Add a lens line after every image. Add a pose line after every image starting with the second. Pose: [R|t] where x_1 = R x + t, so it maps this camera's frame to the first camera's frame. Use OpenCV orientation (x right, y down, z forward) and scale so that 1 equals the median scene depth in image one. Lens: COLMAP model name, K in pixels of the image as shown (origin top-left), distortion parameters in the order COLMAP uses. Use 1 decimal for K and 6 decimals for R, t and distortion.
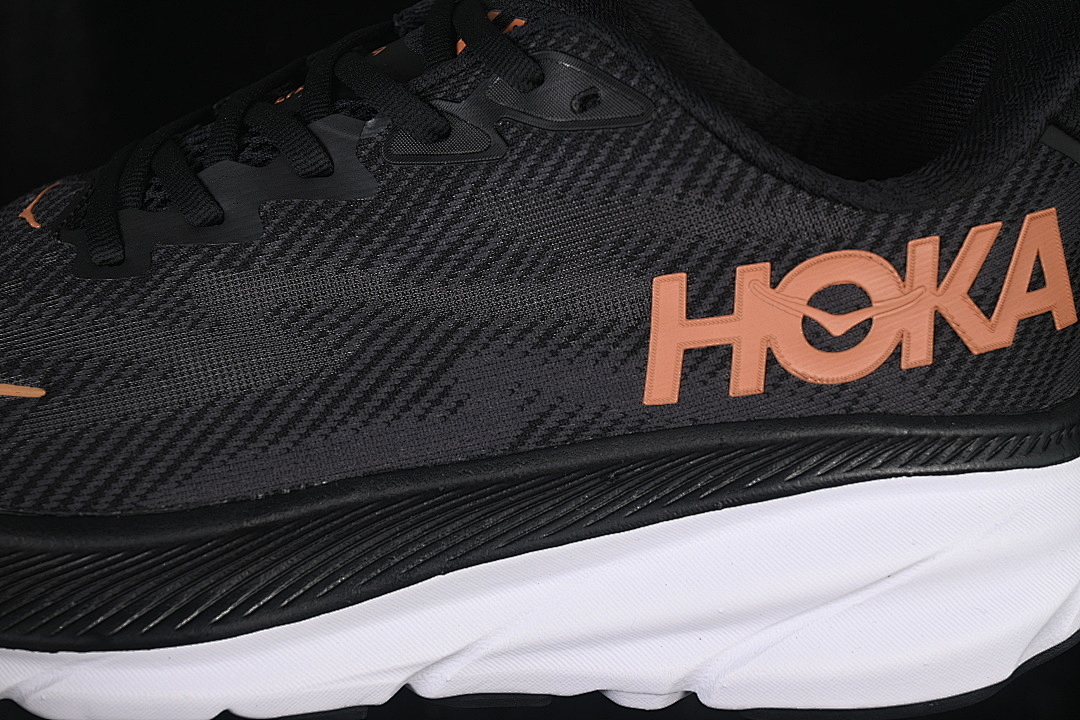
lens RADIAL K [[2369.4, 0, 540.1], [0, 2369.4, 360.7], [0, 0, 1]] dist [0.038216, 0.000000]
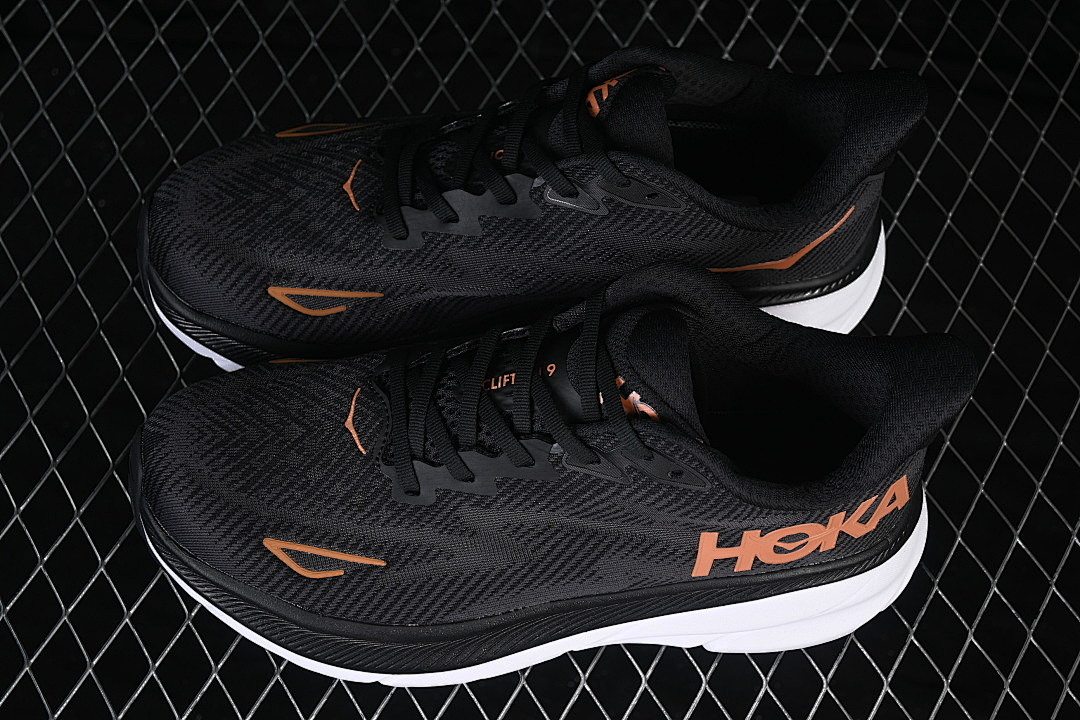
lens RADIAL K [[2369.4, 0, 534.8], [0, 2369.4, 359.8], [0, 0, 1]] dist [0.038216, 0.000000]
pose [[0.995211, -0.032459, 0.092200, -0.266383], [-0.035227, 0.760763, 0.648073, -1.410894], [-0.091179, -0.648217, 0.755977, -0.386063]]
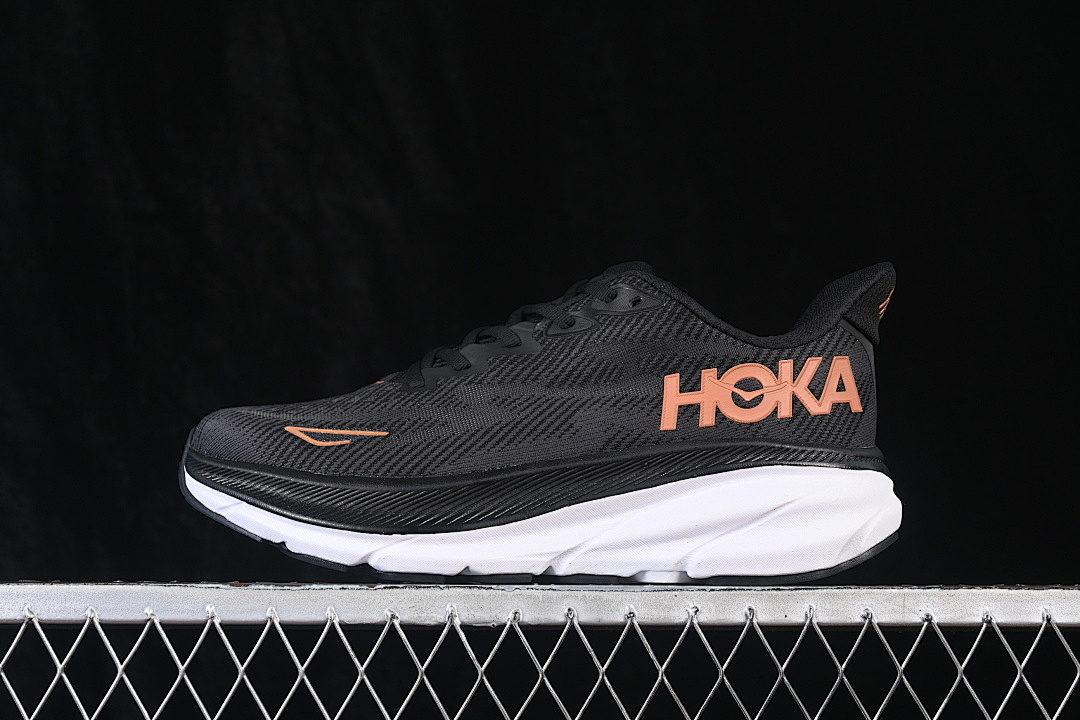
lens RADIAL K [[2369.4, 0, 542.5], [0, 2369.4, 353.1], [0, 0, 1]] dist [0.038216, 0.000000]
pose [[0.999054, 0.003245, -0.043371, 0.029316], [-0.019043, 0.929178, -0.369142, 0.765069], [0.039102, 0.369619, 0.928360, -1.076557]]
